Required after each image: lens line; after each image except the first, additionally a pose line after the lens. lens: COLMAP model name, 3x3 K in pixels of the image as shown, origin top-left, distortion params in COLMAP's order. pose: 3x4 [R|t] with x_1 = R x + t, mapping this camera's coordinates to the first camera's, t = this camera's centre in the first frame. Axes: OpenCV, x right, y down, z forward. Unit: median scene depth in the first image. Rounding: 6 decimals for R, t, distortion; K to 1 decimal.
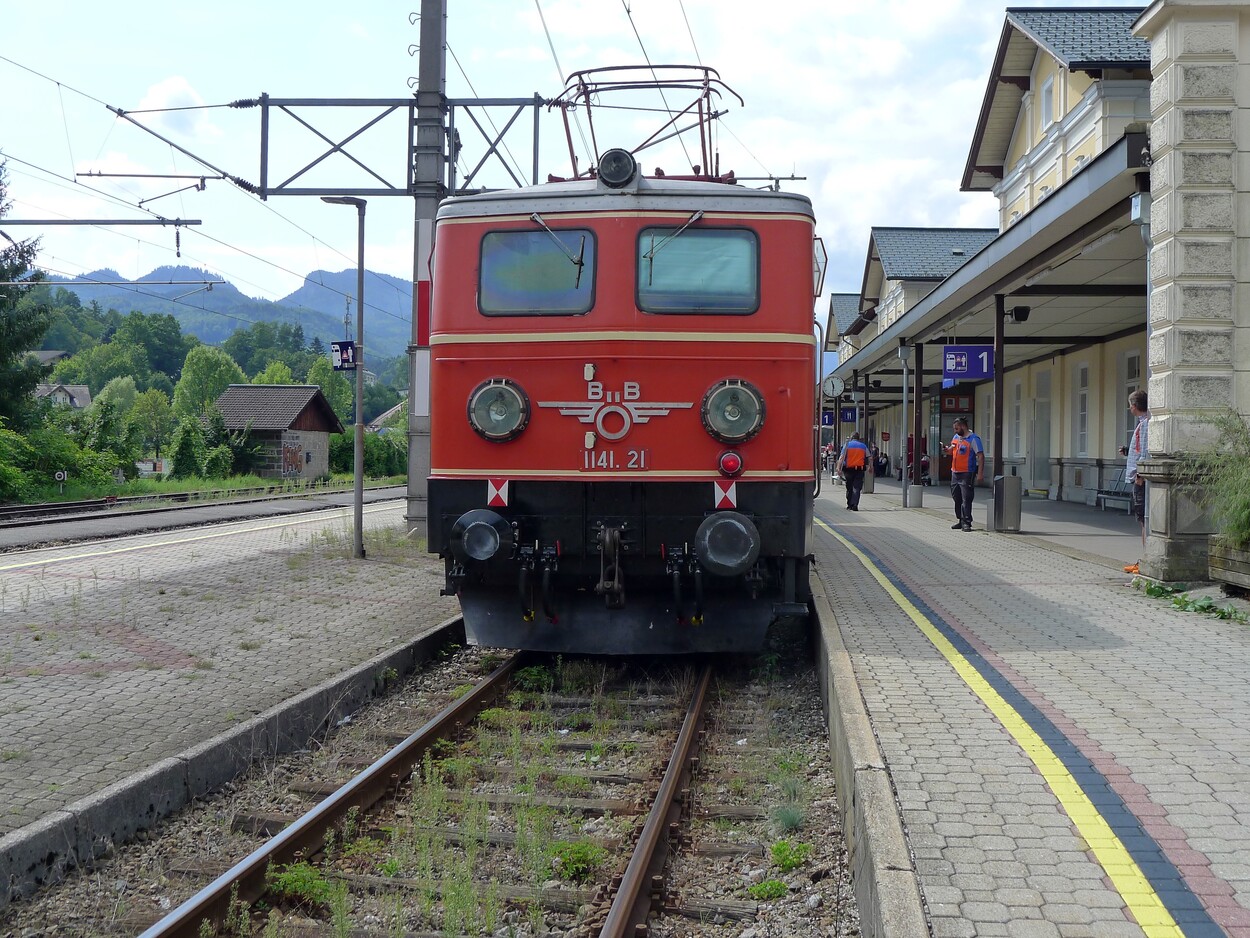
lens RADIAL K [[1291.4, 0, 625.0], [0, 1291.4, 469.0], [0, 0, 1]] dist [-0.045221, 0.015060]
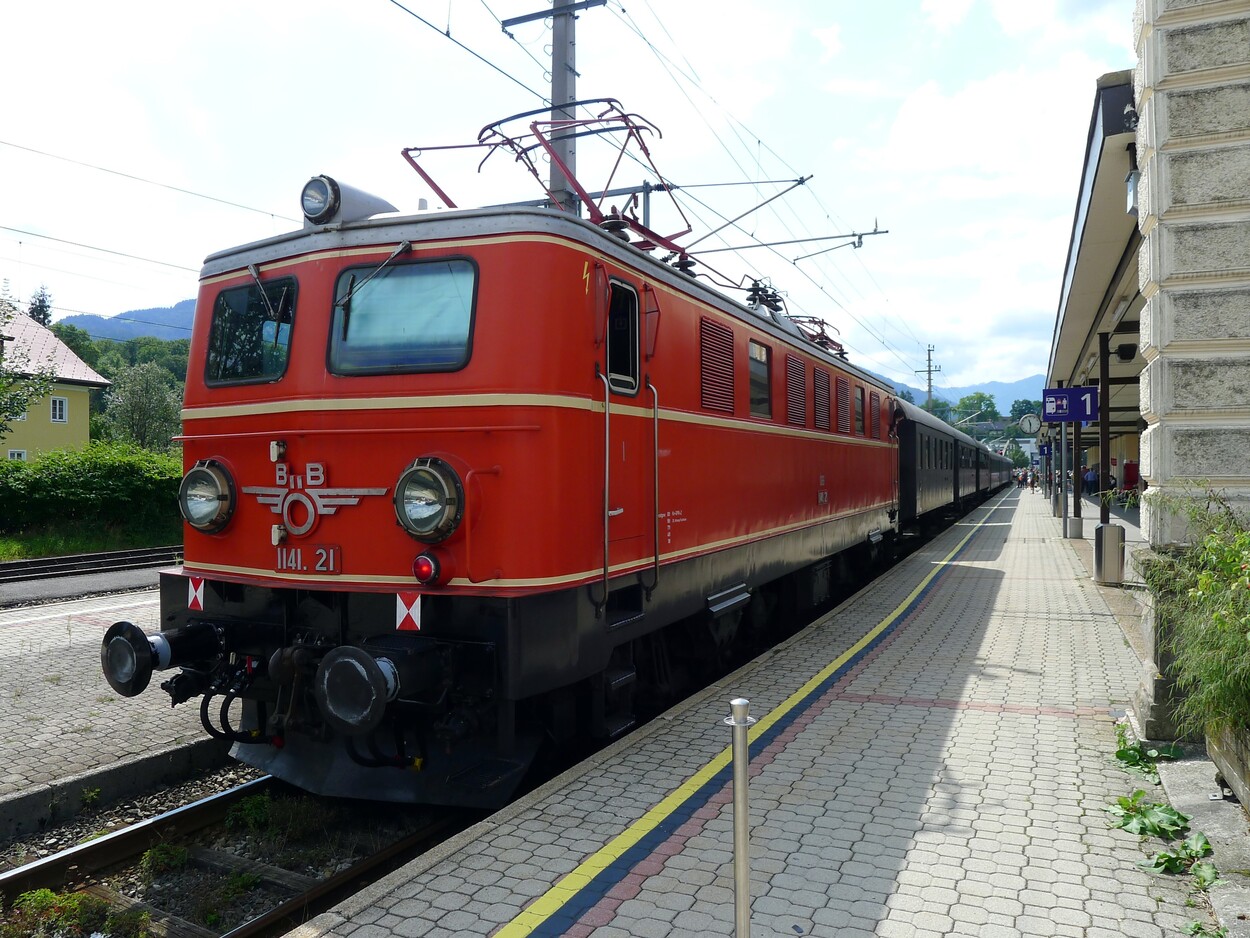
lens RADIAL K [[886.3, 0, 630.4], [0, 886.3, 467.2], [0, 0, 1]] dist [-0.059238, 0.025898]
pose [[0.940256, -0.012069, -0.340254, 0.362559], [0.006147, 0.999810, -0.018475, -0.052300], [0.340412, 0.015280, 0.940152, 0.543111]]
